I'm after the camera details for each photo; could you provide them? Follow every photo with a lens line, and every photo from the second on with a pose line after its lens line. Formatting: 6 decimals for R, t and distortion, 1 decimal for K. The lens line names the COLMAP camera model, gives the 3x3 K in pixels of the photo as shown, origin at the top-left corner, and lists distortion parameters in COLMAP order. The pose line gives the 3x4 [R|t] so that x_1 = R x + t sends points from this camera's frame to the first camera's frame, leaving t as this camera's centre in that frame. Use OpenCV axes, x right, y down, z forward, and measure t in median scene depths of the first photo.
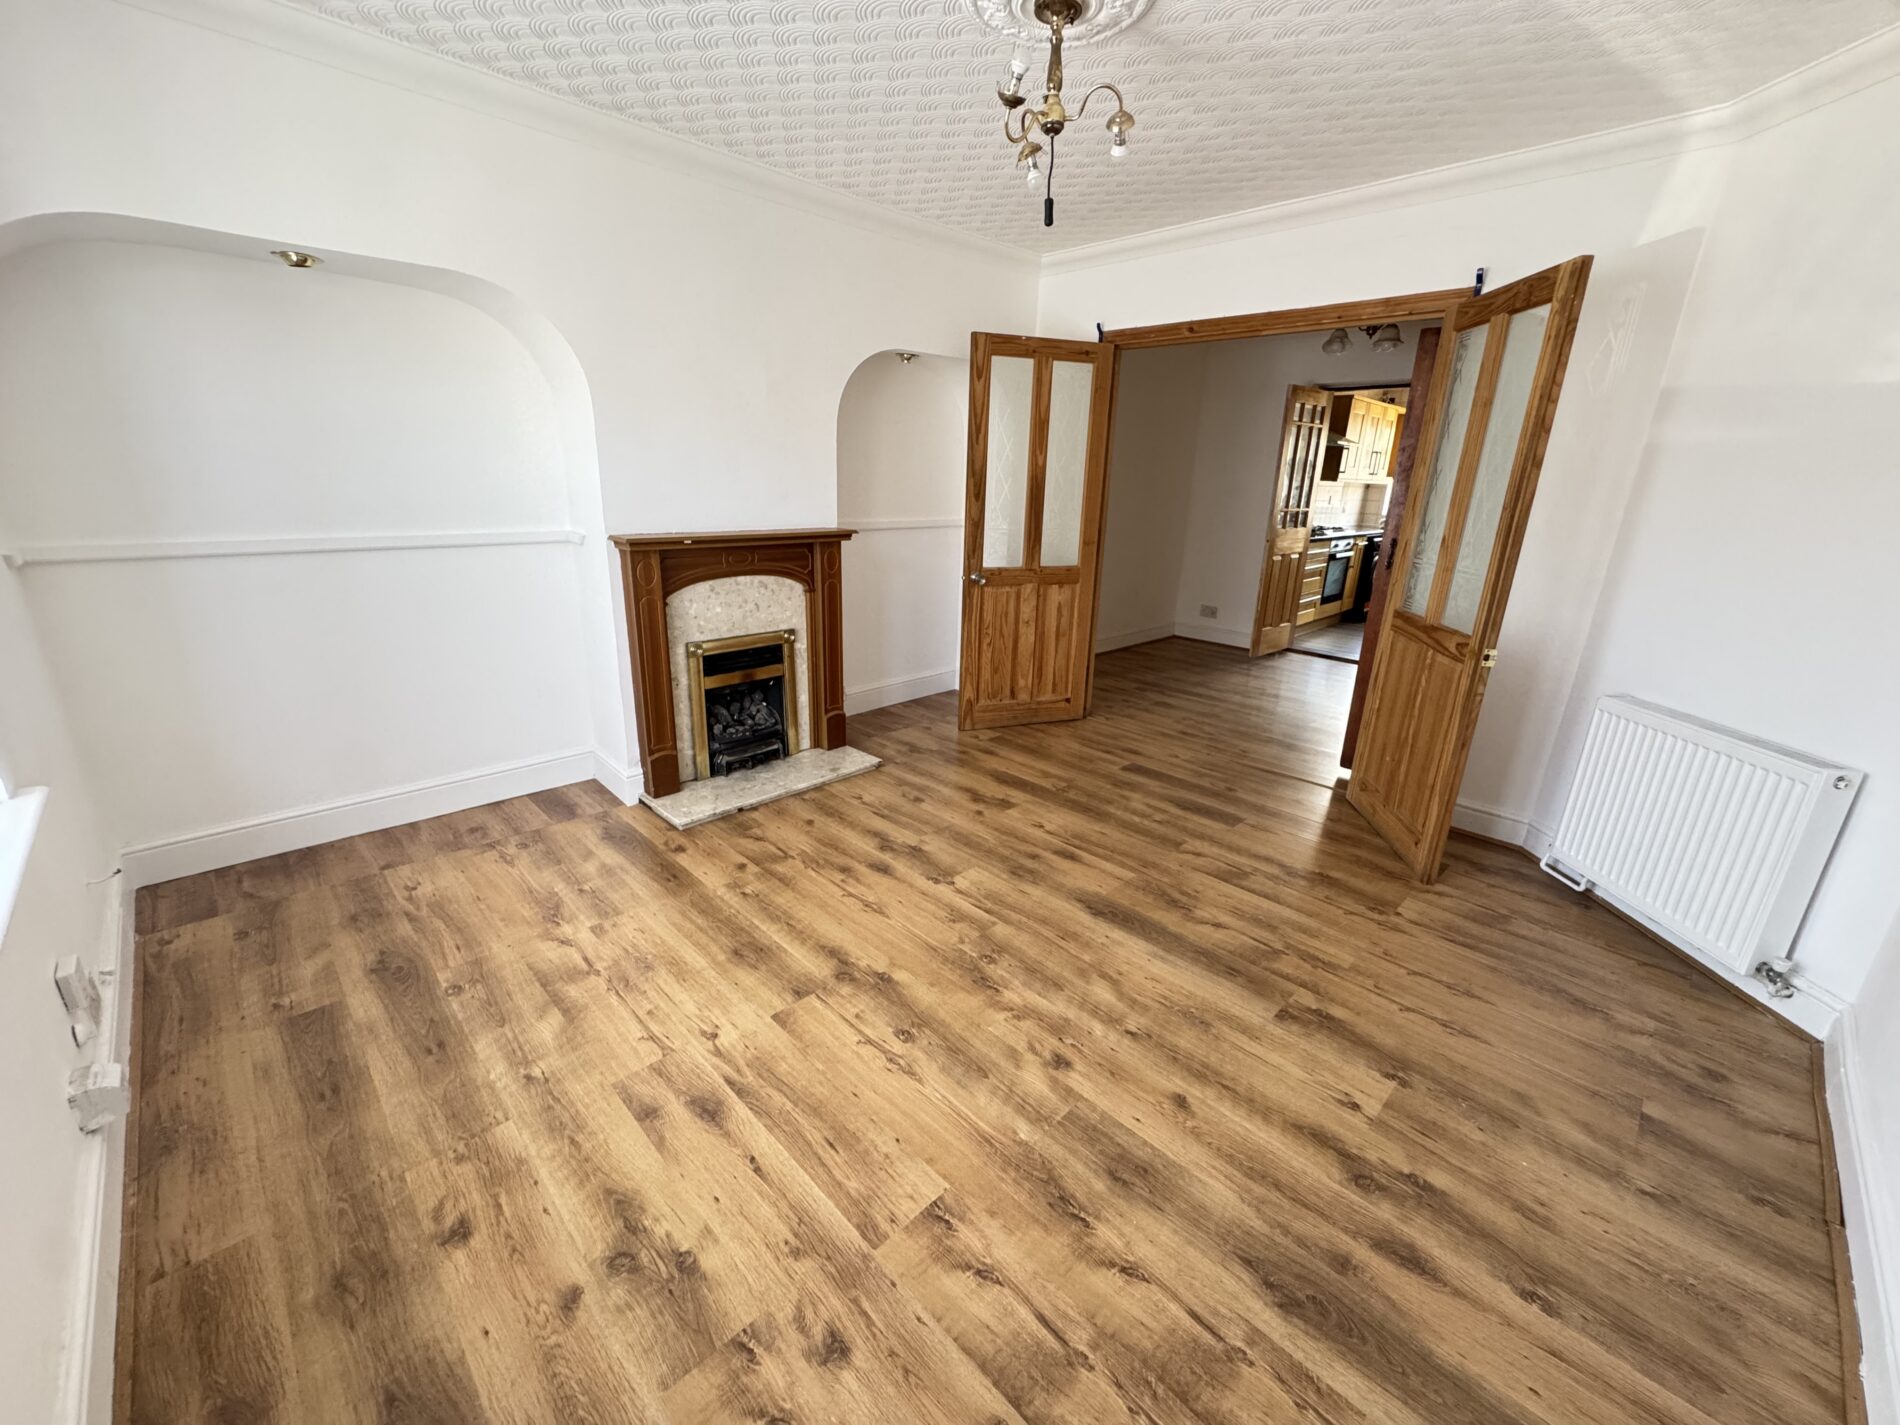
lens RADIAL K [[760.7, 0, 938.1], [0, 760.7, 705.8], [0, 0, 1]] dist [-0.003680, -0.001438]
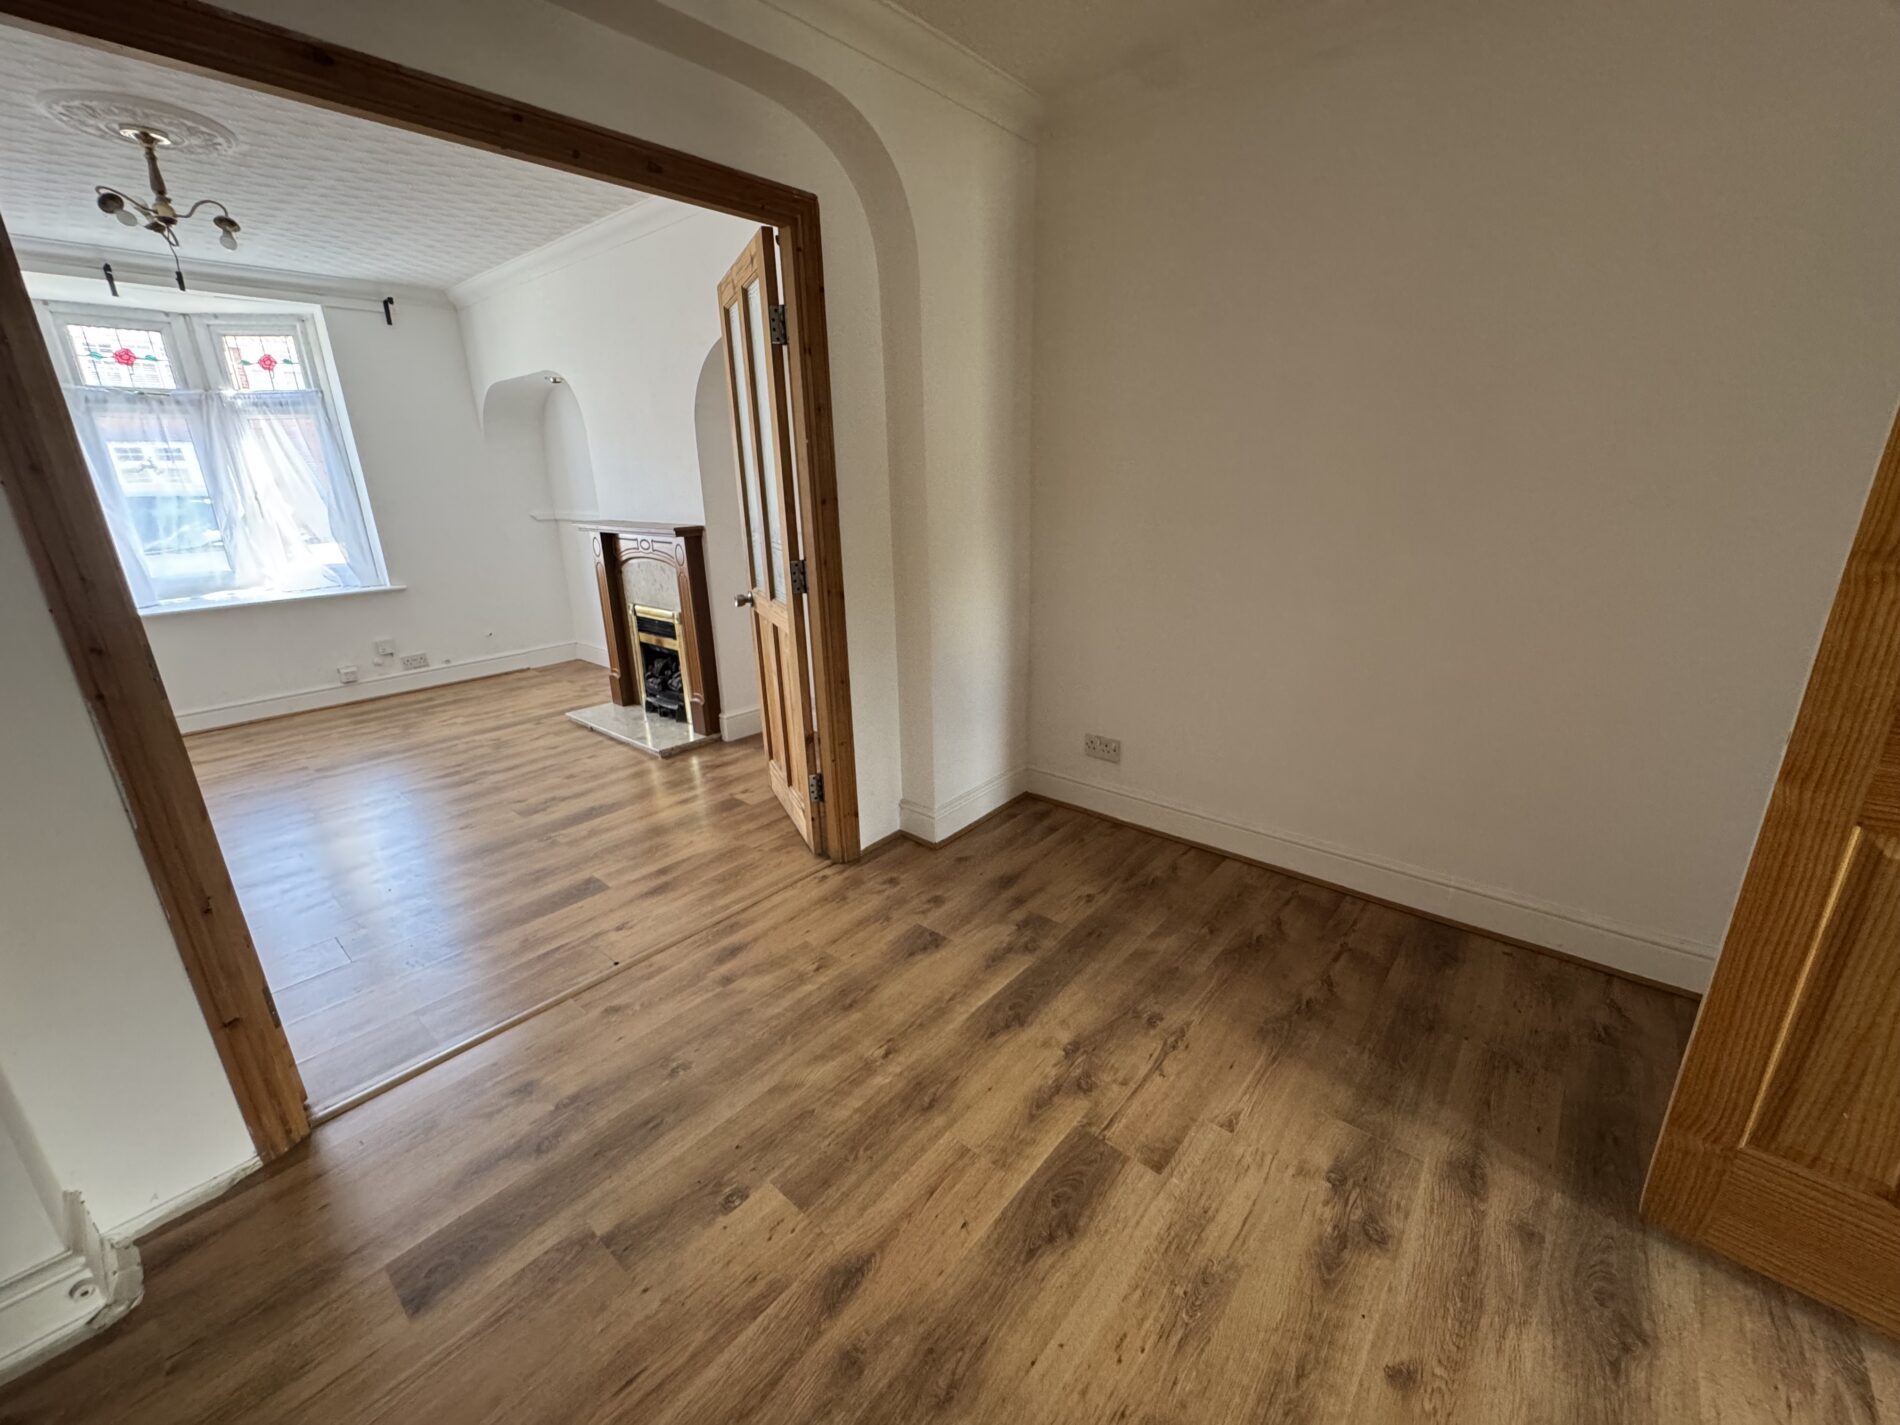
lens RADIAL K [[760.7, 0, 953.3], [0, 760.7, 707.8], [0, 0, 1]] dist [-0.003680, -0.001438]
pose [[0.099226, 0.267996, -0.958297, 1.095874], [-0.273320, 0.933348, 0.232718, -0.389272], [0.956792, 0.238830, 0.165861, 1.395751]]
